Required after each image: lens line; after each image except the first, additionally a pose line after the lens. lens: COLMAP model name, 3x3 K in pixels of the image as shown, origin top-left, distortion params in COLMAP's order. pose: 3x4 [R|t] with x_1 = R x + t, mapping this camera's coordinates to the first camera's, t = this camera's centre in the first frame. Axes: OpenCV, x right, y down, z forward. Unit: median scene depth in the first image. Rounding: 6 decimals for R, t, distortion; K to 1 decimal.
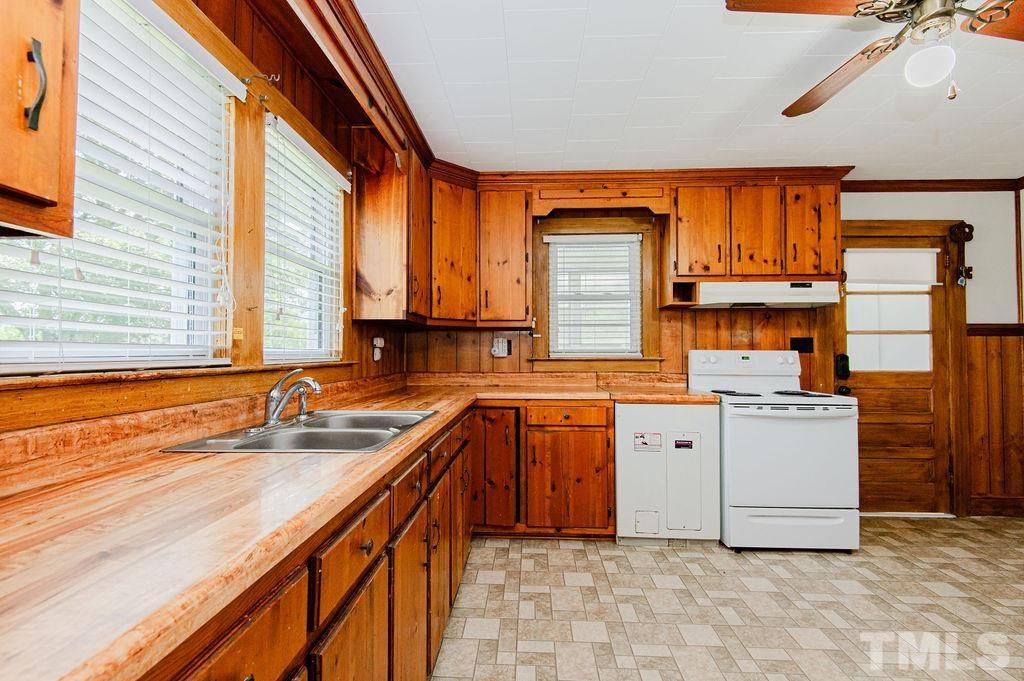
lens RADIAL K [[464.9, 0, 514.6], [0, 464.9, 344.4], [0, 0, 1]] dist [-0.008589, 0.000257]
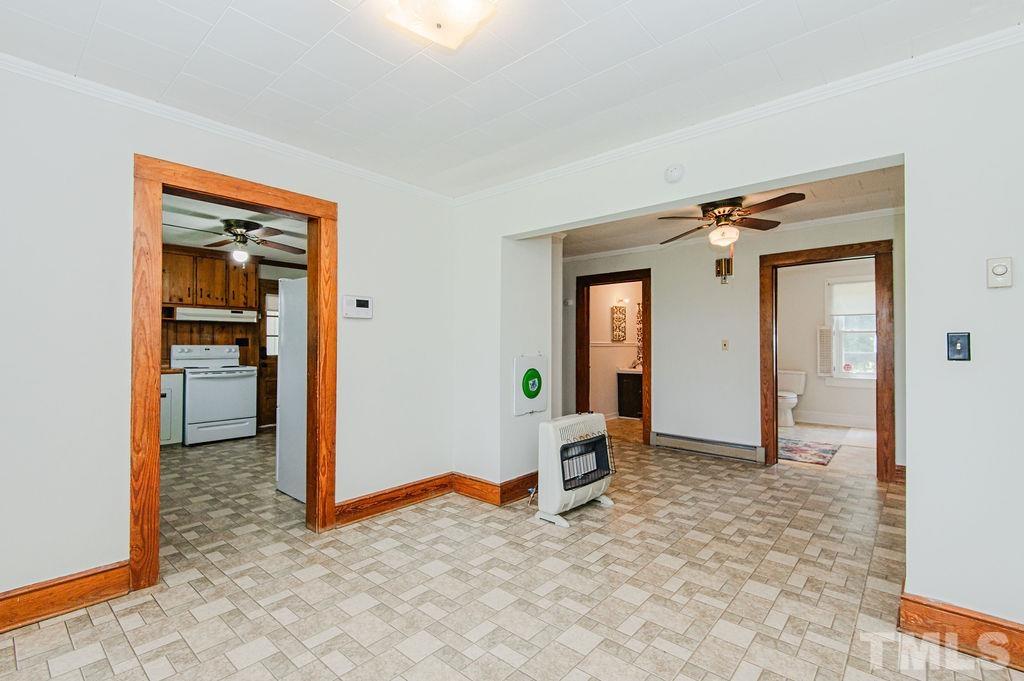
lens RADIAL K [[464.9, 0, 515.5], [0, 464.9, 338.6], [0, 0, 1]] dist [-0.008589, 0.000257]
pose [[0.624779, 0.007087, 0.780770, -0.177386], [-0.004321, 0.999975, -0.005618, -0.008113], [-0.780790, 0.000136, 0.624794, -1.128541]]
